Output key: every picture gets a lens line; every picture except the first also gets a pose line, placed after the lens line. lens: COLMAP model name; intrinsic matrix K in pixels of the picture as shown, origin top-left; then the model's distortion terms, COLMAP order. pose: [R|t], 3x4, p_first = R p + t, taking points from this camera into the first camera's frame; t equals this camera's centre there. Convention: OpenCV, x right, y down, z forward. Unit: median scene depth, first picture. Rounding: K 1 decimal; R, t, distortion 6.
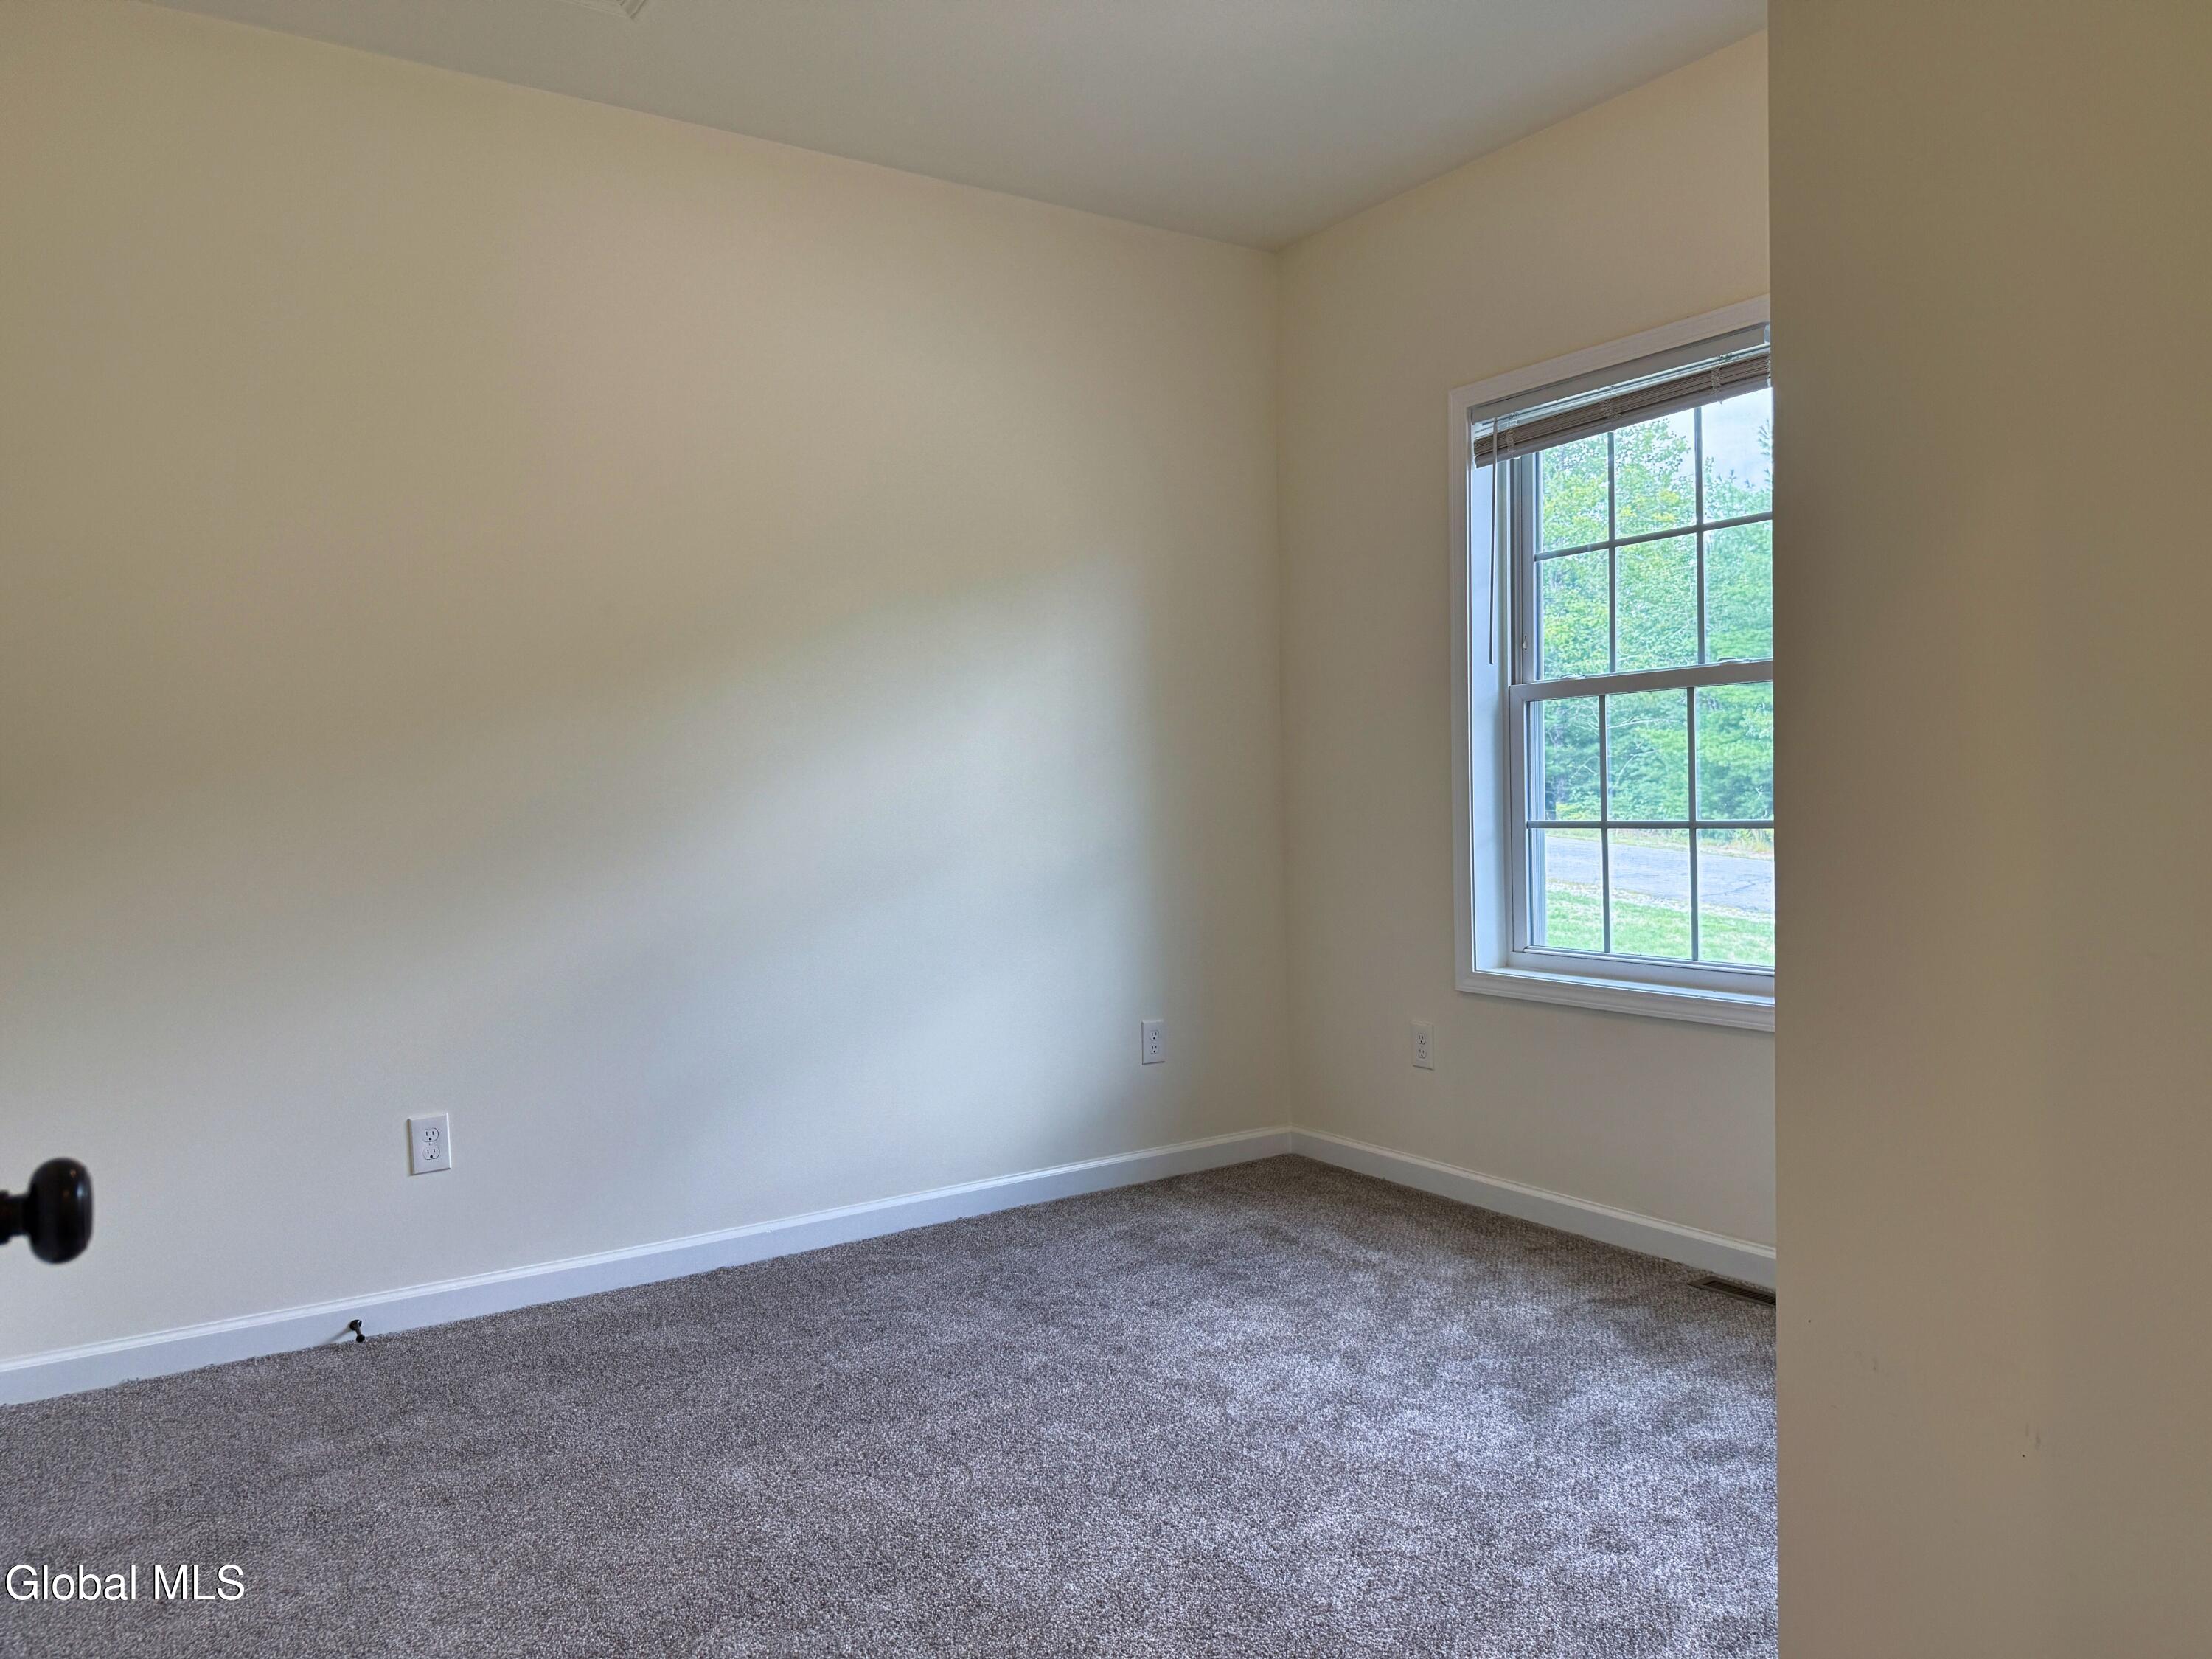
lens RADIAL K [[1555.3, 0, 1113.2], [0, 1555.3, 820.9], [0, 0, 1]] dist [0.130588, -0.237222]
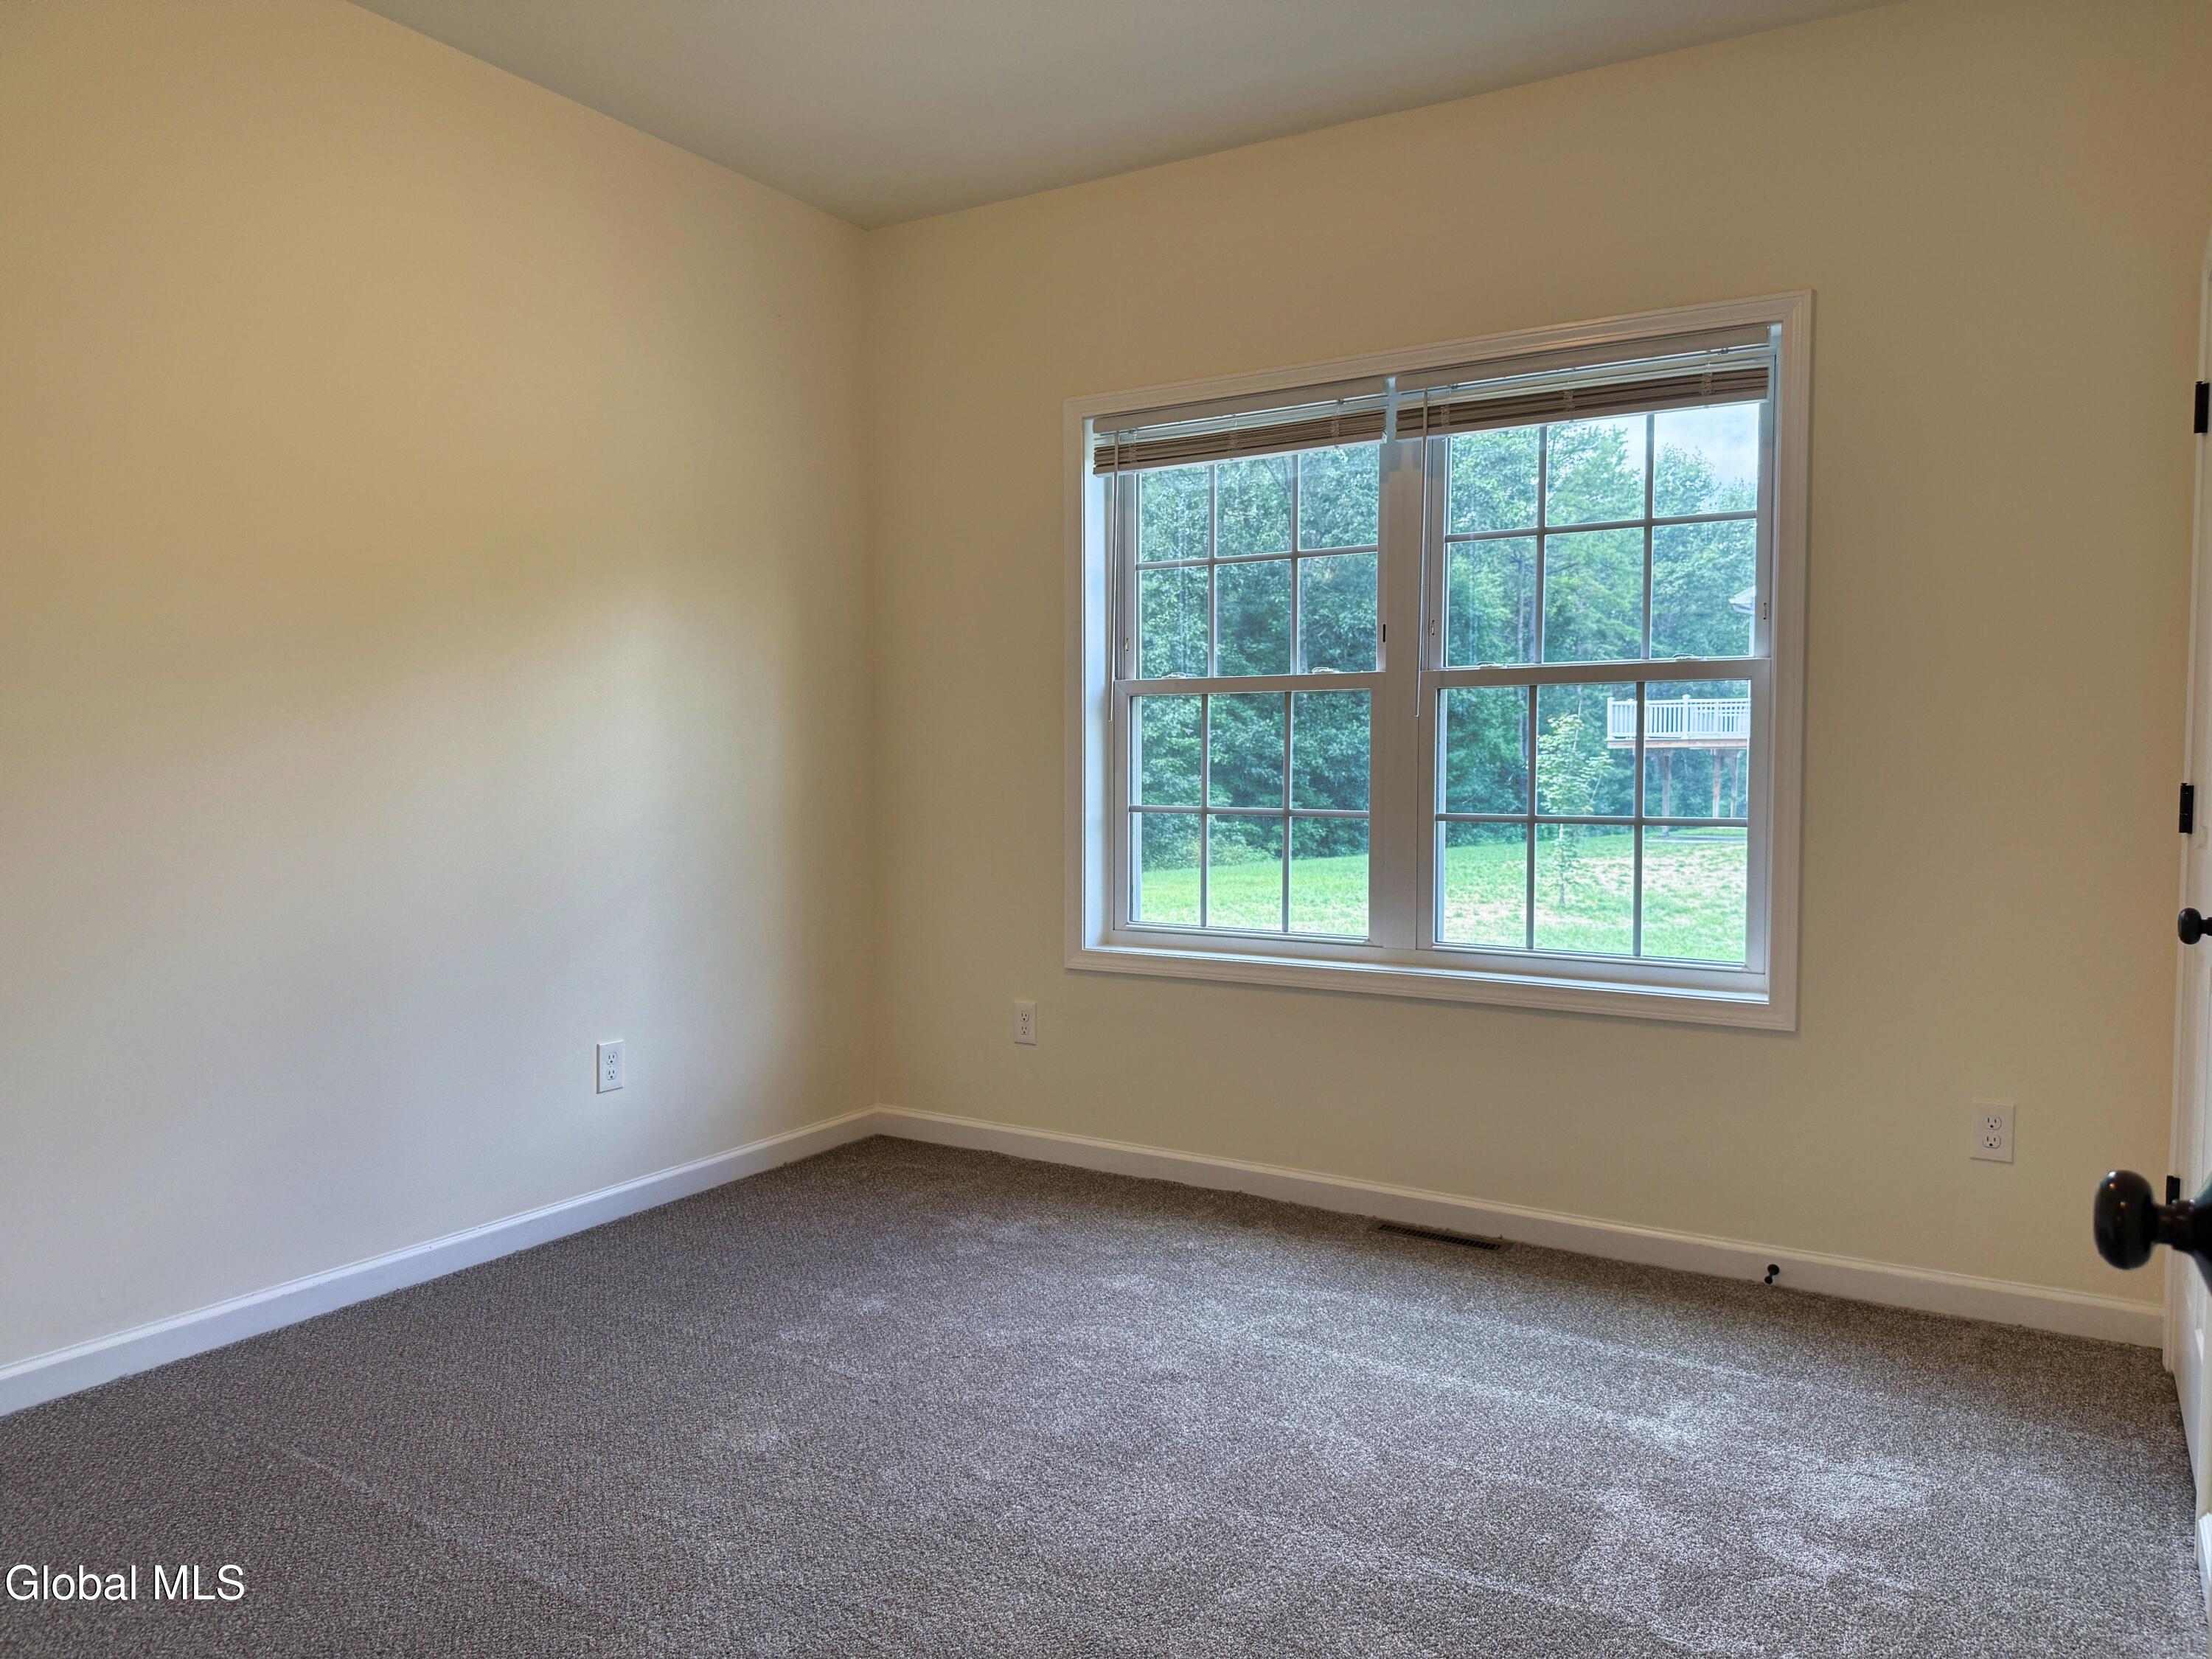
lens RADIAL K [[1208.9, 0, 1106.1], [0, 1208.9, 812.3], [0, 0, 1]] dist [-0.001321, 0.000176]
pose [[0.858052, 0.016485, 0.513299, -0.244667], [-0.020116, 0.999796, 0.001518, 0.002649], [-0.513170, -0.011628, 0.858209, 0.399707]]
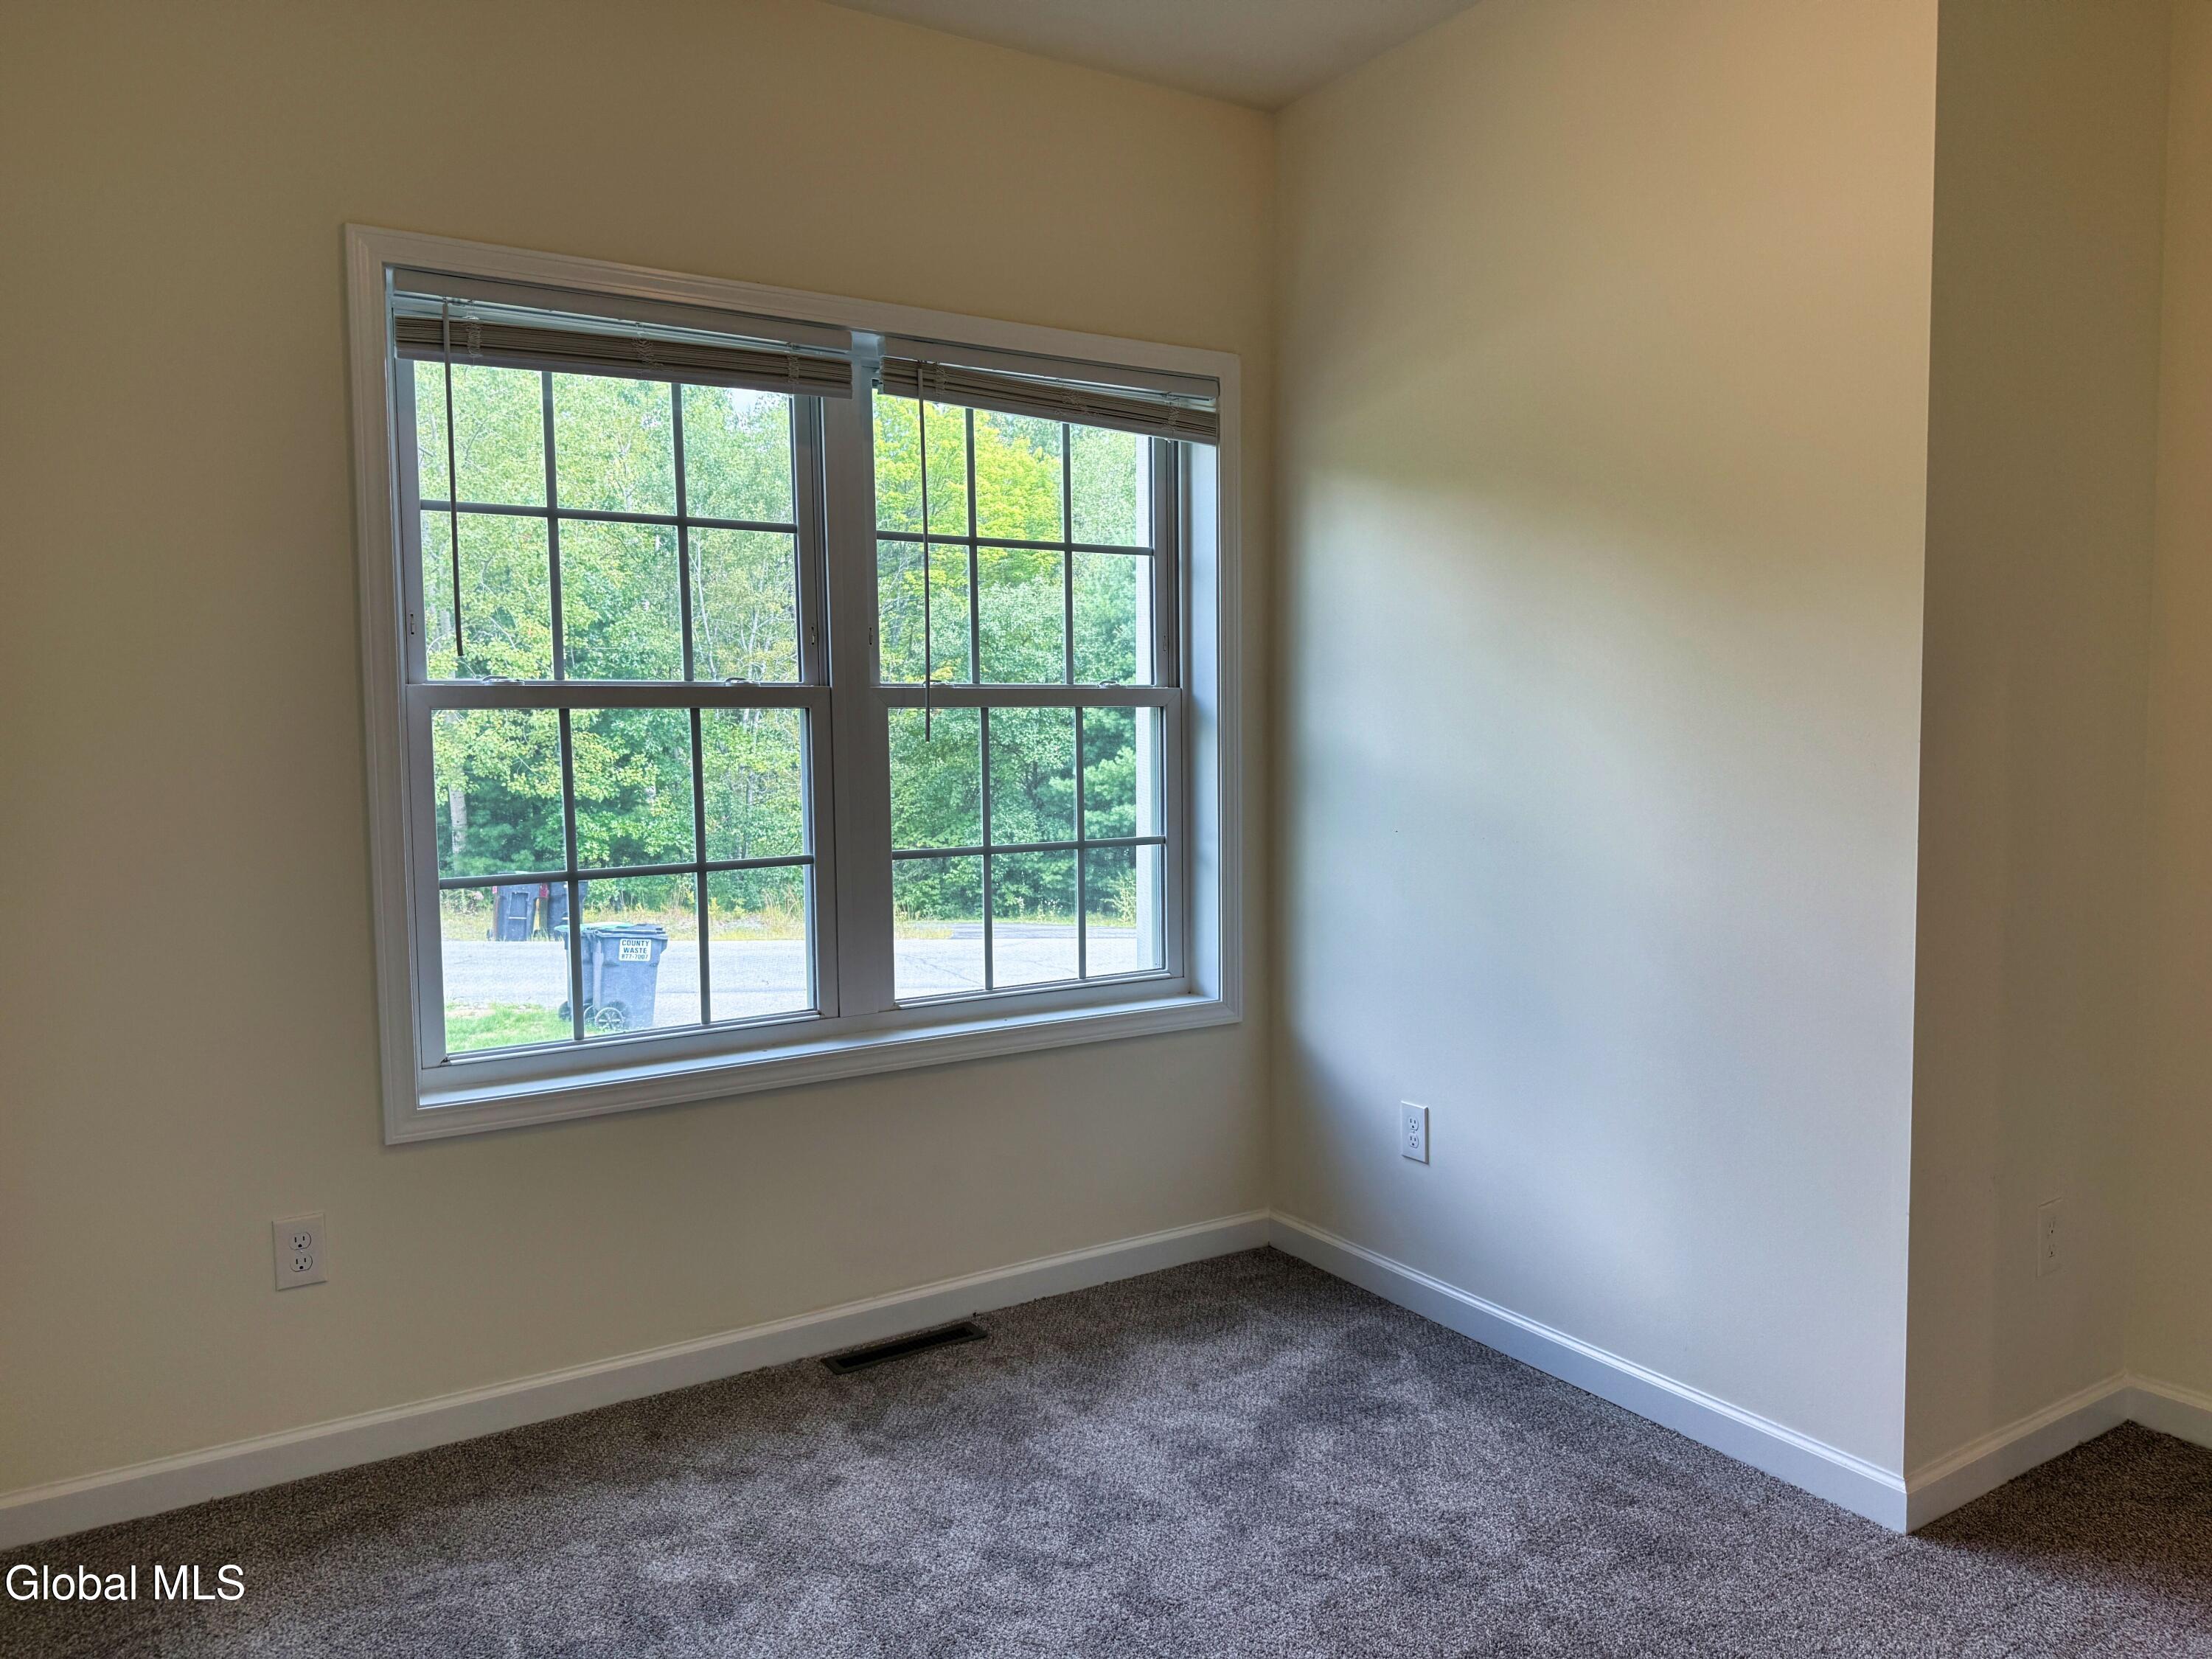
lens RADIAL K [[1555.3, 0, 1113.2], [0, 1555.3, 820.9], [0, 0, 1]] dist [0.130588, -0.237222]
pose [[-0.008863, 0.014162, 0.999860, -0.474506], [0.066286, 0.997709, -0.013544, 0.003865], [-0.997761, 0.066156, -0.009782, 0.758475]]
